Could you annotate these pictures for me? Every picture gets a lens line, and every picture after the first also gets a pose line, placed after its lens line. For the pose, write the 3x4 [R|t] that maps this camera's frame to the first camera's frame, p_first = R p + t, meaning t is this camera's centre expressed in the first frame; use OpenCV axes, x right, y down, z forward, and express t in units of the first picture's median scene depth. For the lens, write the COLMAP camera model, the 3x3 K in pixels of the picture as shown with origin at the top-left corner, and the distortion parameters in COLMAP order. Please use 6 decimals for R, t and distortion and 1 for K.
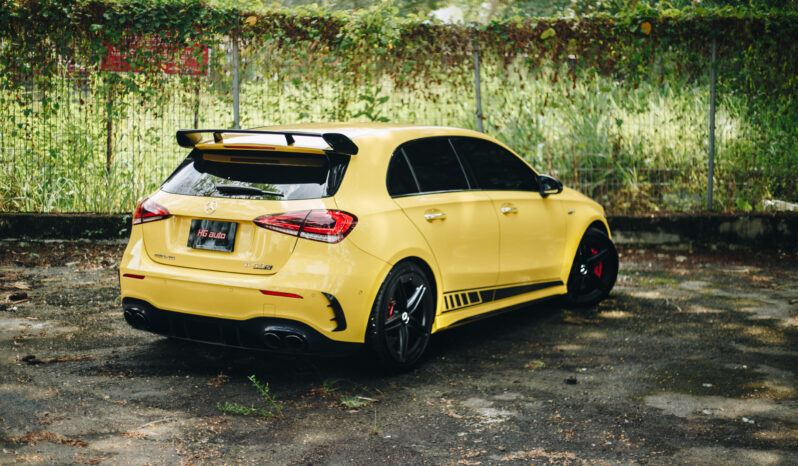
lens RADIAL K [[1118.8, 0, 399.0], [0, 1118.8, 233.0], [0, 0, 1]] dist [-0.052181, -0.051544]
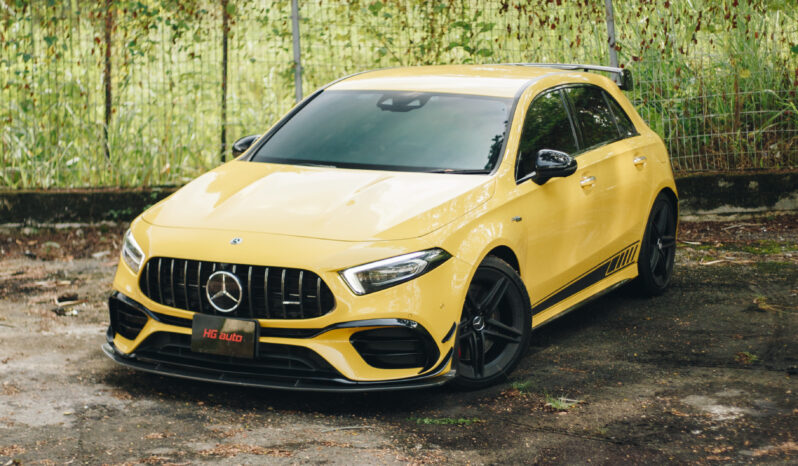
lens RADIAL K [[1715.9, 0, 445.2], [0, 1715.9, 232.4], [0, 0, 1]] dist [-0.026699, 0.058129]
pose [[0.999083, -0.026710, 0.033451, -0.147402], [0.025973, 0.999414, 0.022274, -0.011896], [-0.034026, -0.021385, 0.999192, -0.283257]]
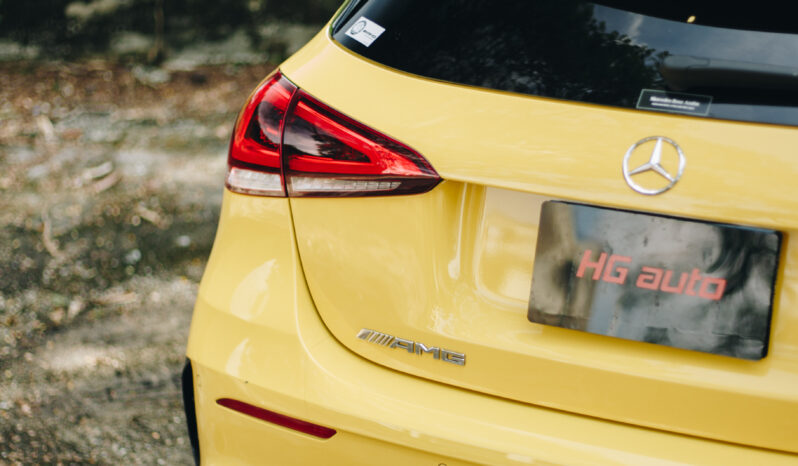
lens RADIAL K [[1676.6, 0, 442.5], [0, 1676.6, 232.4], [0, 0, 1]] dist [-0.039159, -0.205616]
pose [[0.995459, -0.046811, 0.082888, -0.224231], [0.028112, 0.976464, 0.213841, -0.077721], [-0.090947, -0.210540, 0.973345, 0.630065]]
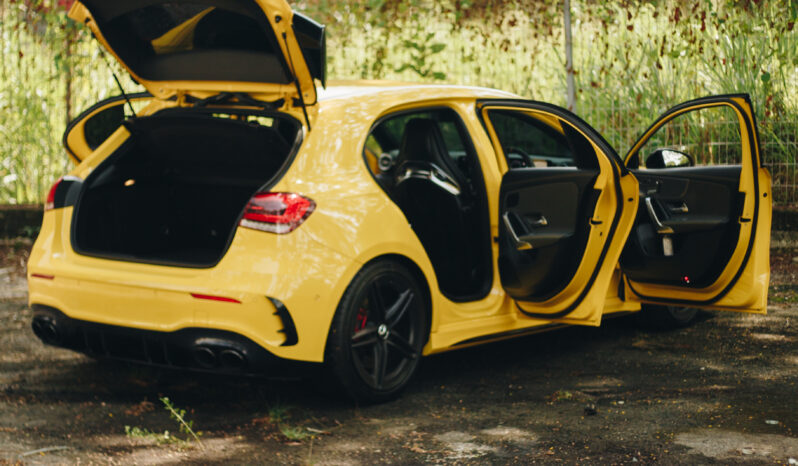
lens RADIAL K [[1715.9, 0, 445.2], [0, 1715.9, 232.4], [0, 0, 1]] dist [-0.026699, 0.058129]
pose [[0.997080, 0.002054, -0.076333, 0.134656], [-0.002690, 0.999963, -0.008228, 0.015655], [0.076314, 0.008410, 0.997048, -0.180667]]
